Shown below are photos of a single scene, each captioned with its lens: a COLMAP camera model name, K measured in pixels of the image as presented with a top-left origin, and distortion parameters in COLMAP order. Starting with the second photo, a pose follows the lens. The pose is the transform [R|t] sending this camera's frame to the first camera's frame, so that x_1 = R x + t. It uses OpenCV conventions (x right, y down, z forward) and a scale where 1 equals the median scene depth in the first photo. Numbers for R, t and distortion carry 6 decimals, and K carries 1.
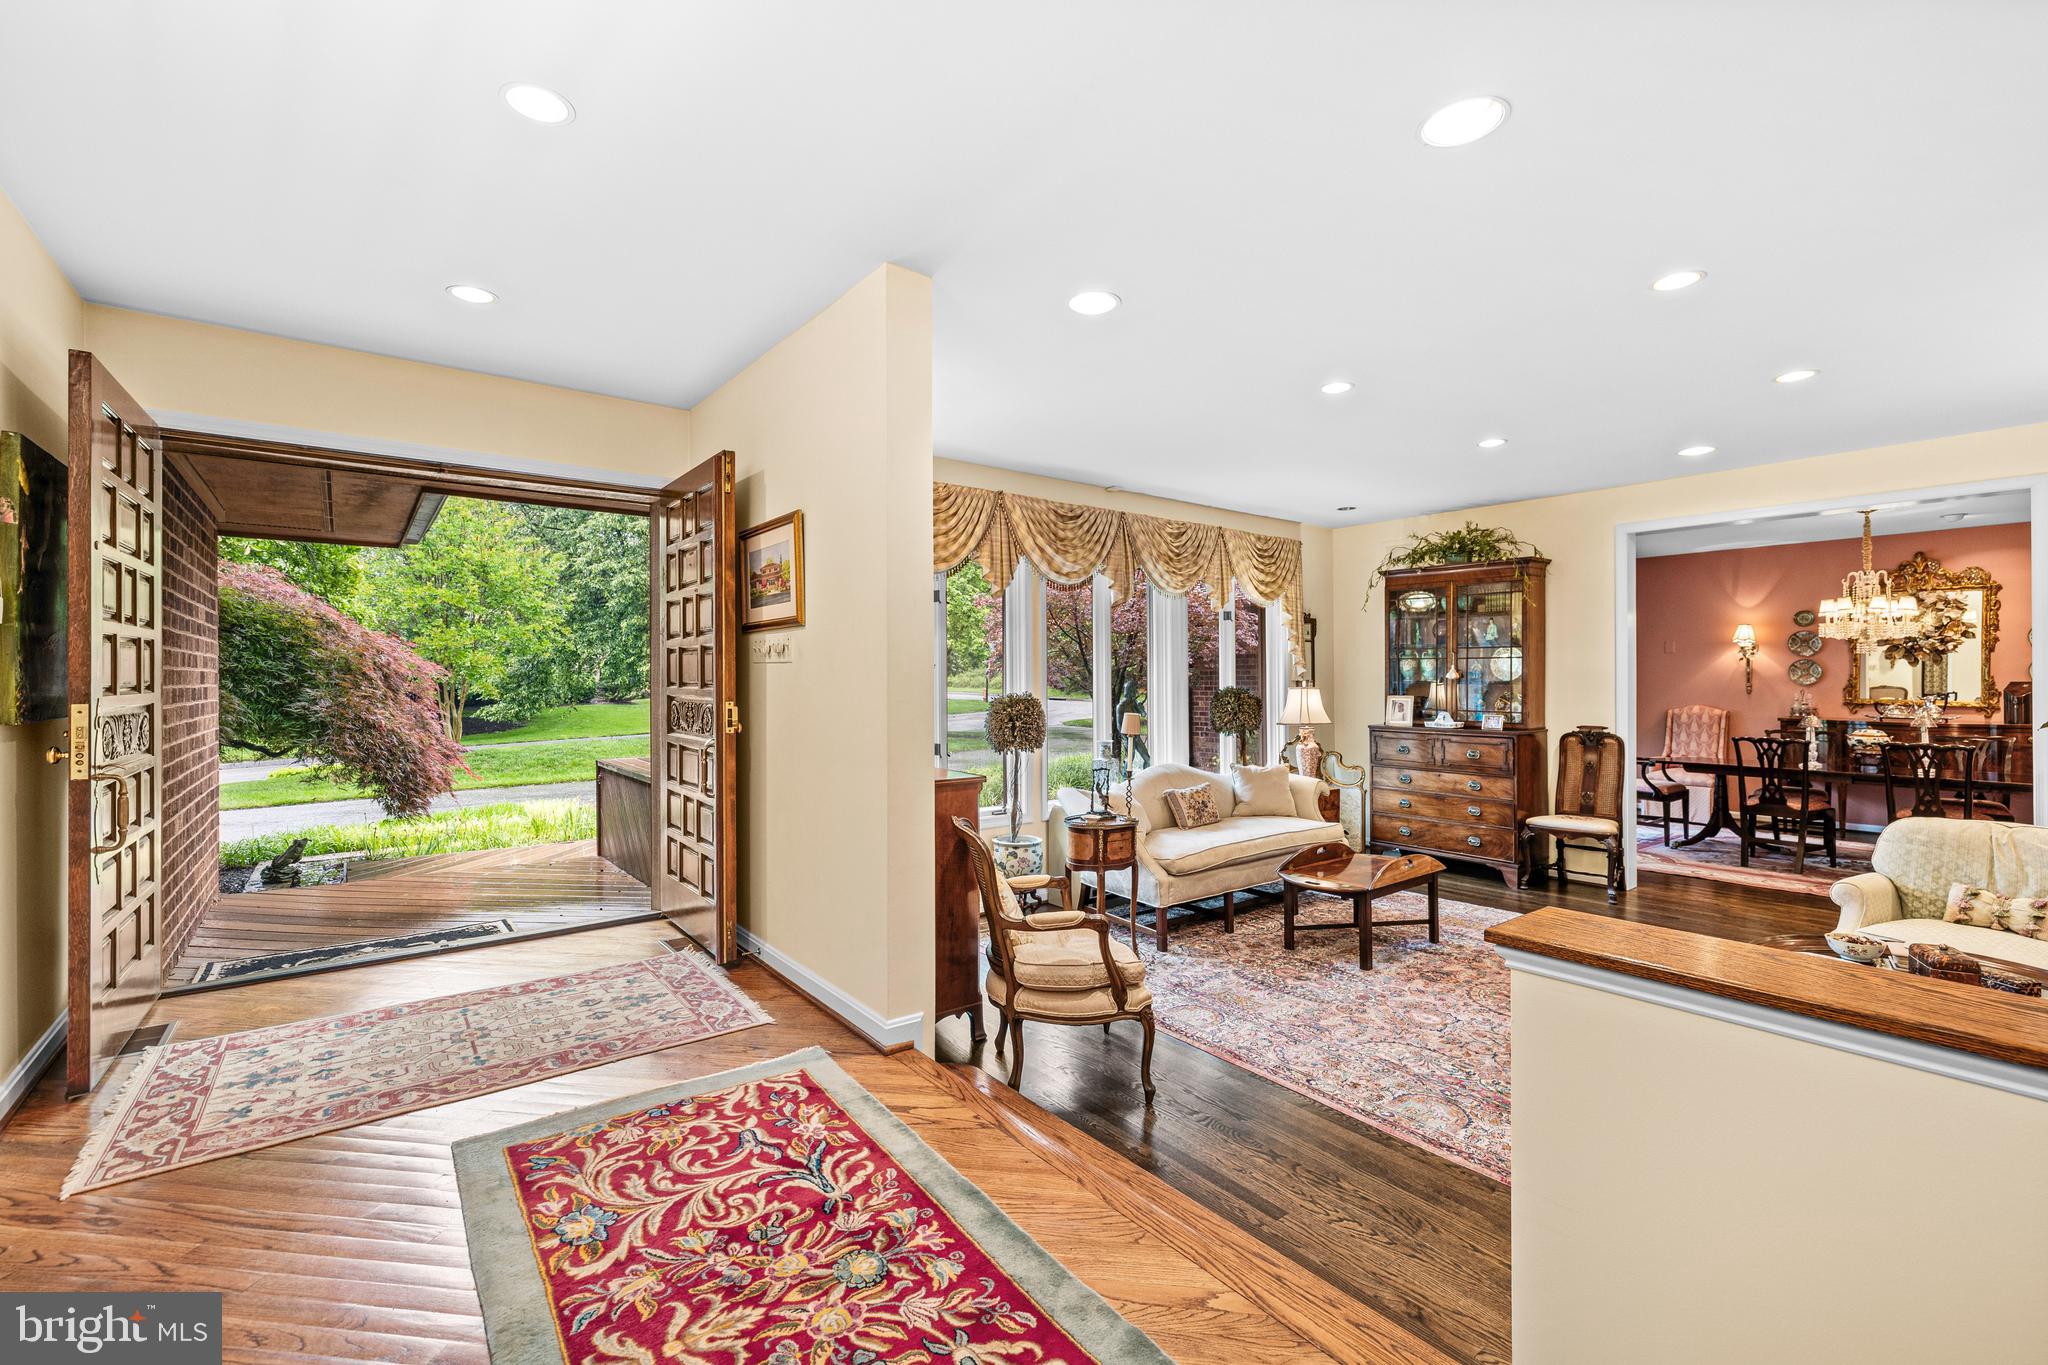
lens RADIAL K [[865.0, 0, 1021.4], [0, 865.0, 676.0], [0, 0, 1]] dist [0.003505, 0.000555]
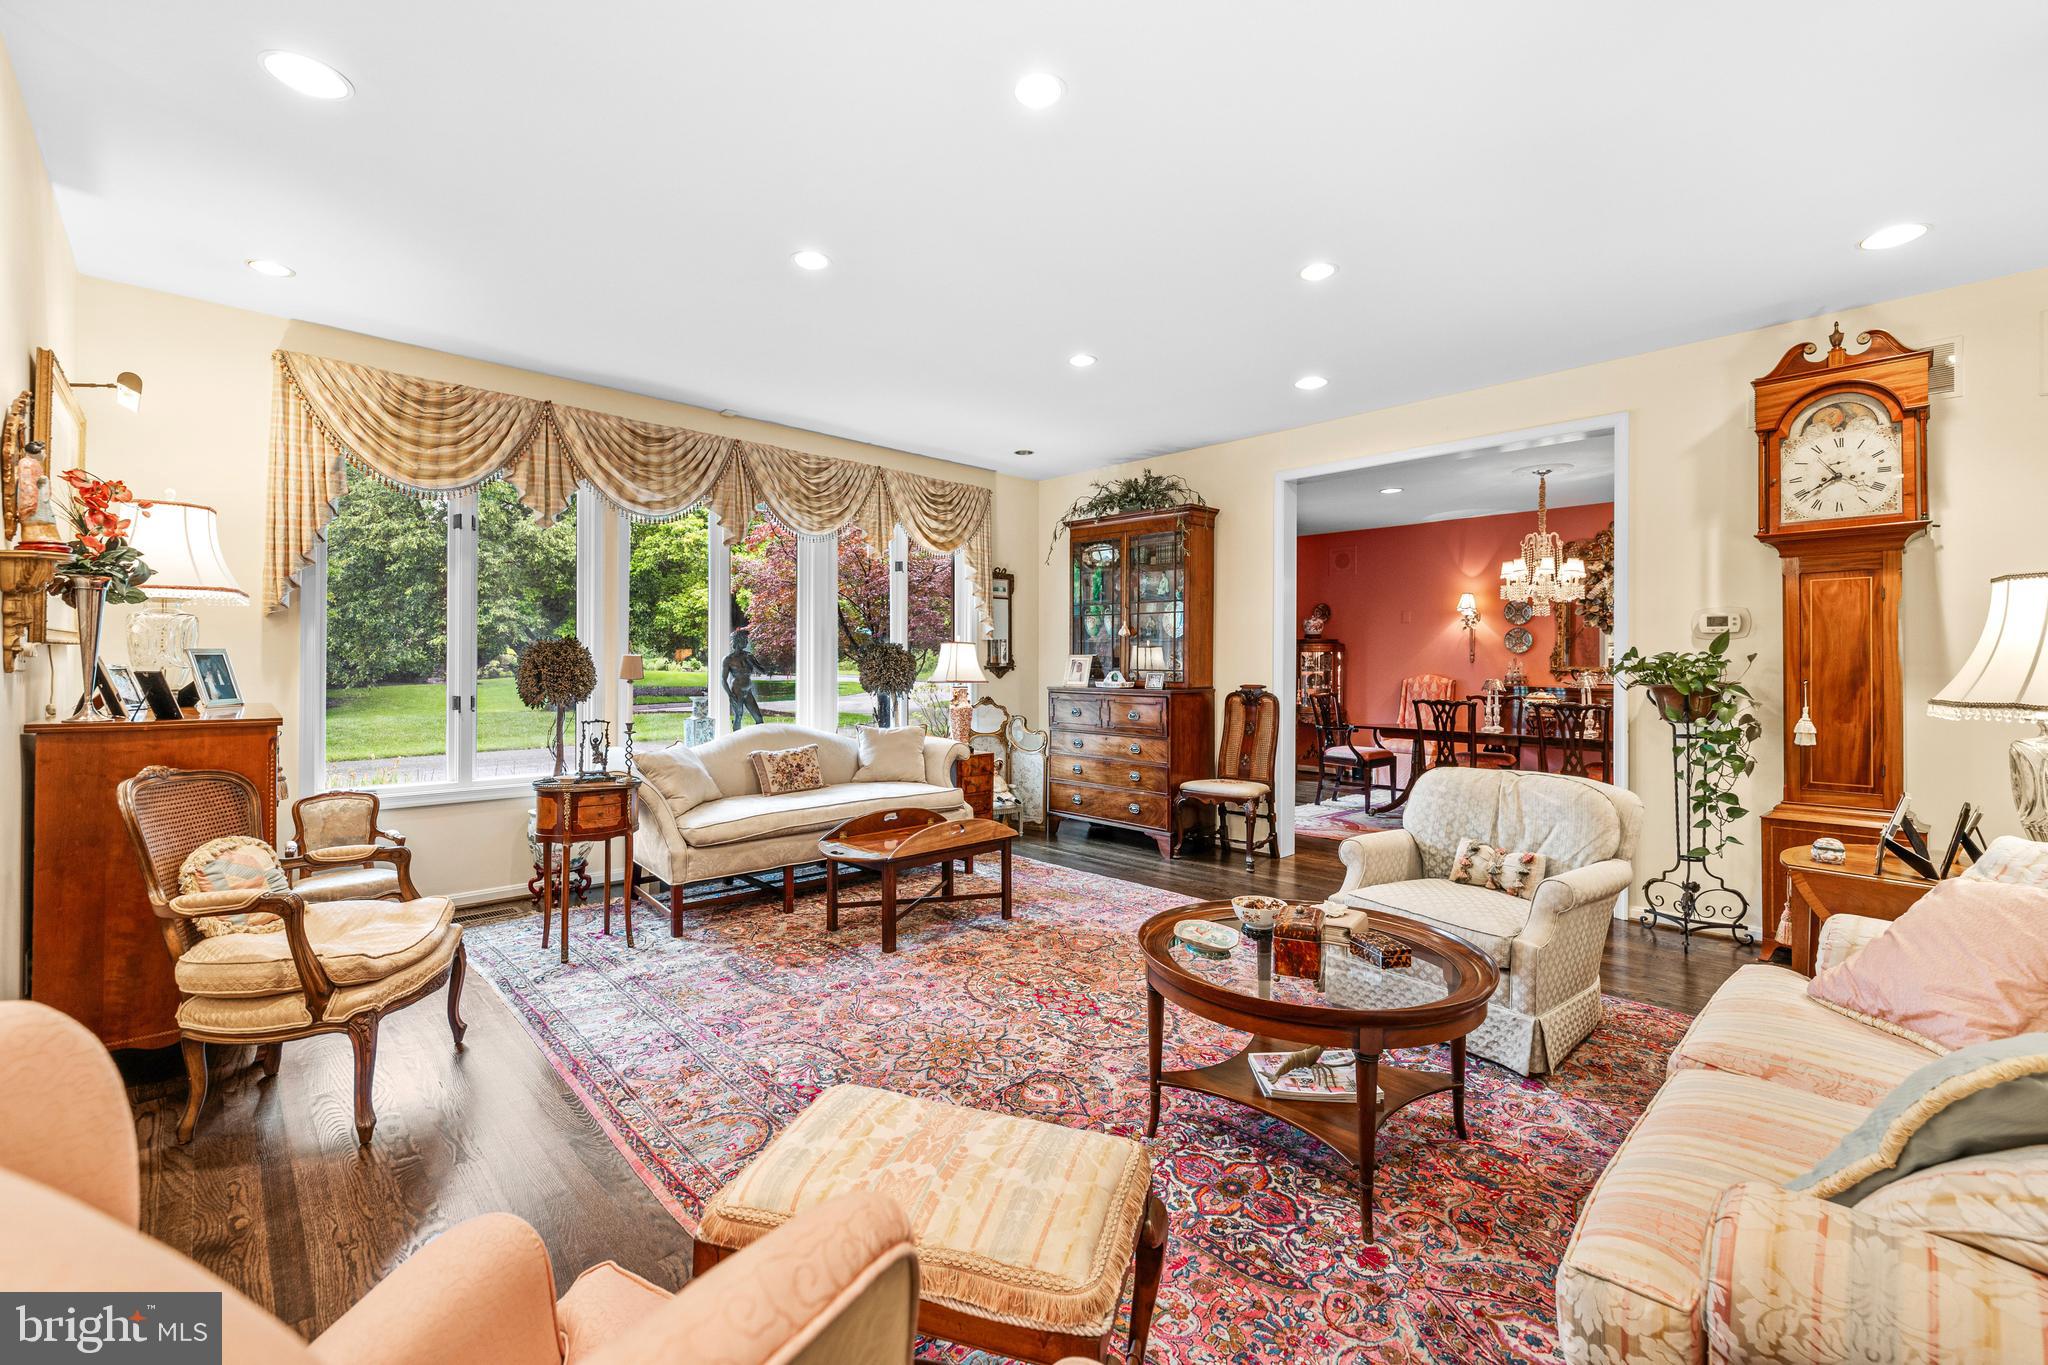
lens RADIAL K [[856.1, 0, 1017.1], [0, 856.1, 660.2], [0, 0, 1]] dist [0.000961, 0.000283]
pose [[0.994537, 0.007834, 0.104088, 0.298065], [-0.007570, 0.999967, -0.002933, 0.034644], [-0.104107, 0.002129, 0.994564, 0.096024]]
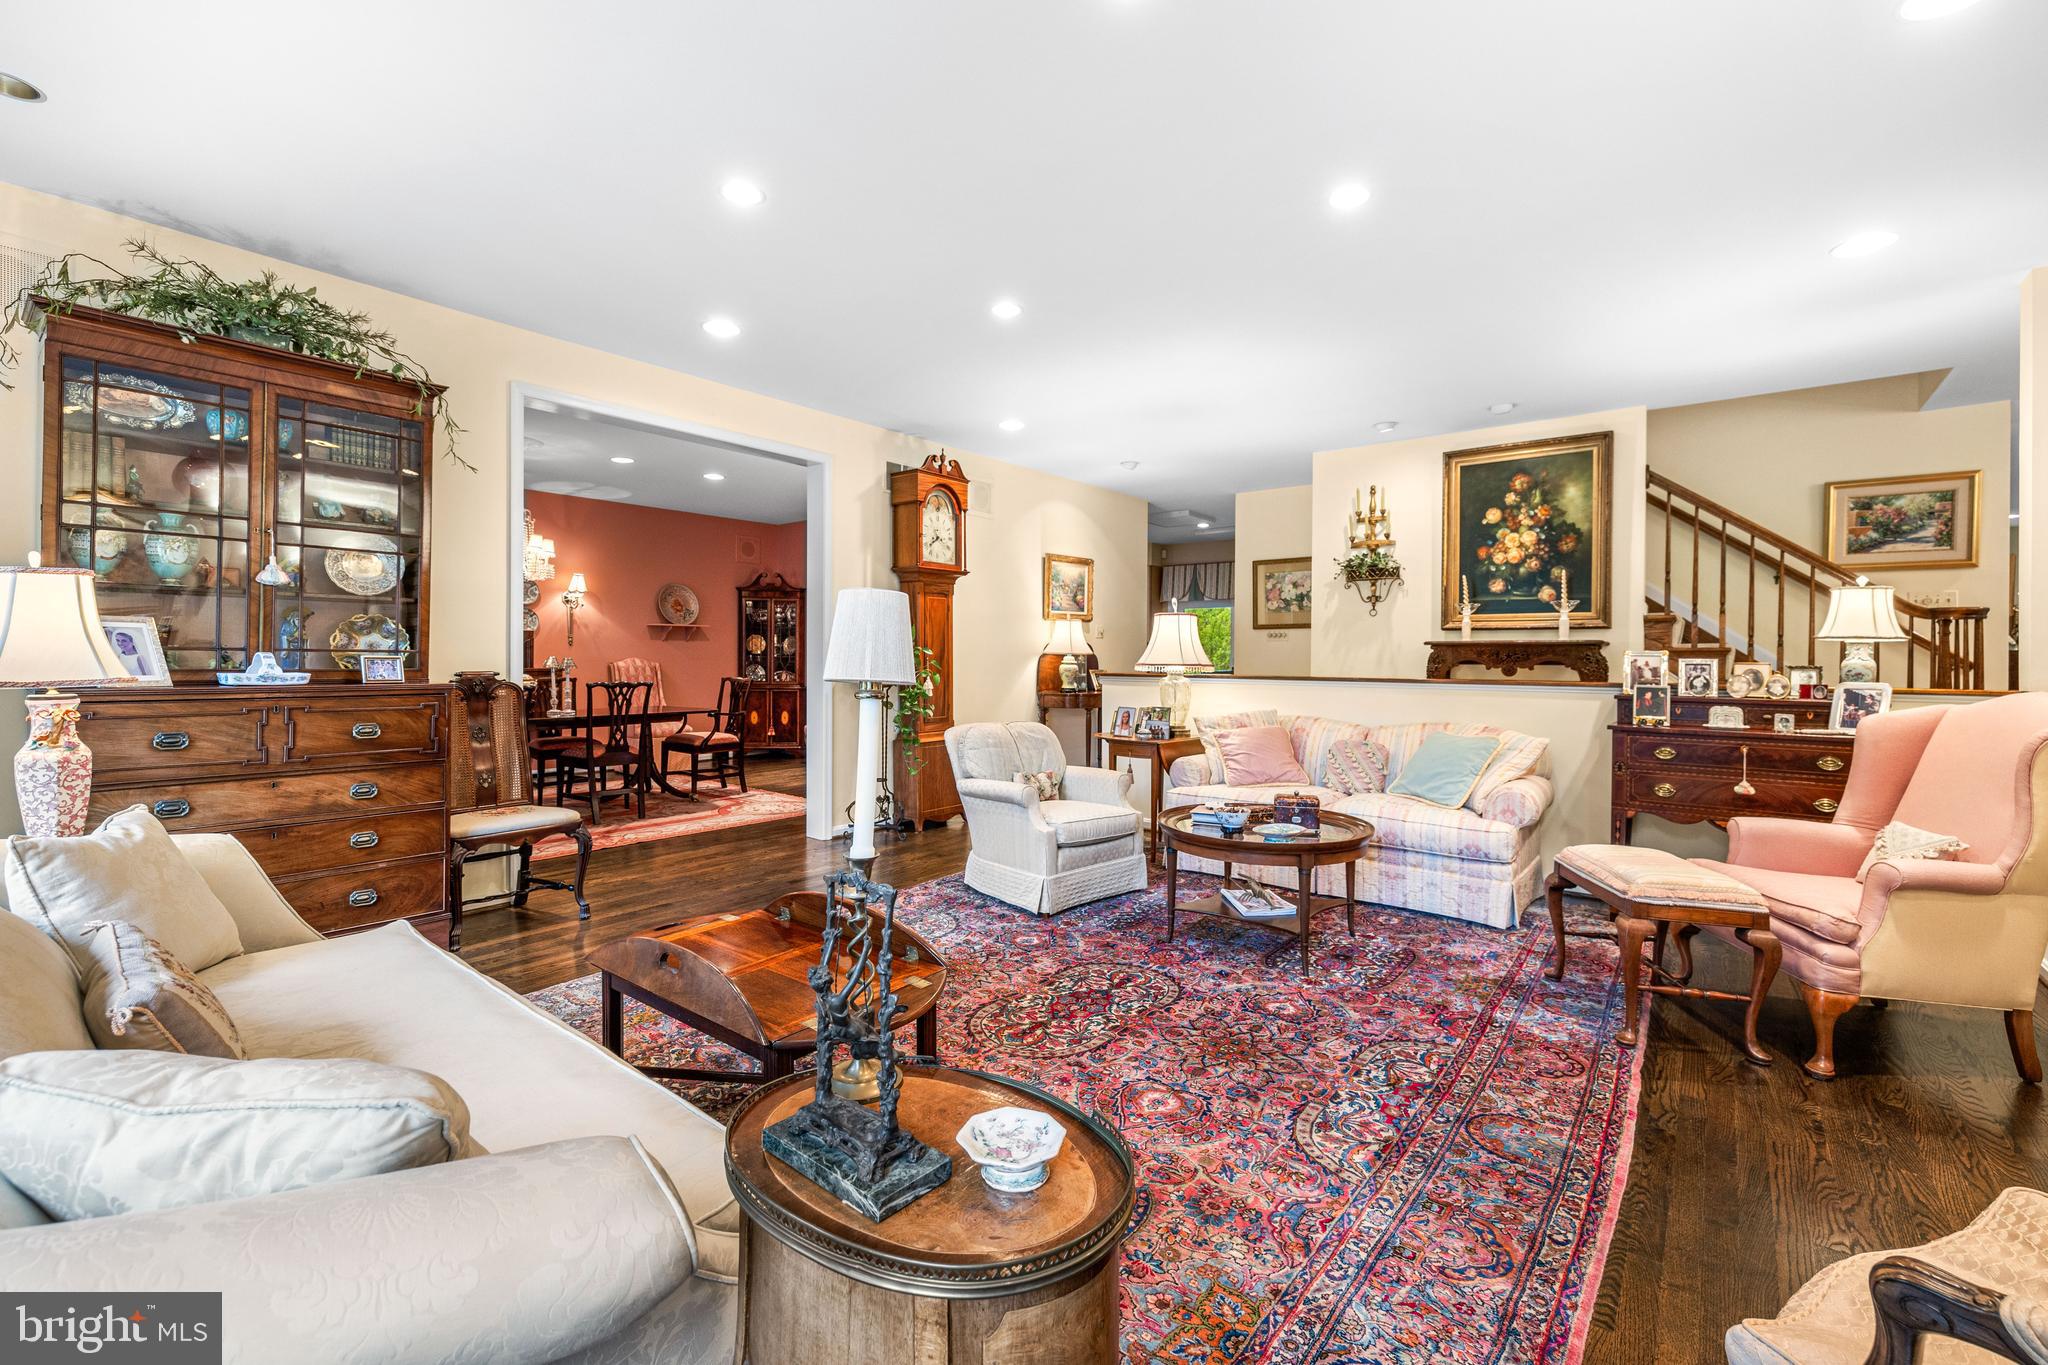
lens RADIAL K [[856.1, 0, 1017.1], [0, 856.1, 660.2], [0, 0, 1]] dist [0.000961, 0.000283]
pose [[-0.228273, -0.002658, 0.973594, -0.065815], [-0.008347, 0.999965, 0.000773, 0.043885], [-0.973561, -0.007950, -0.228287, 0.730323]]
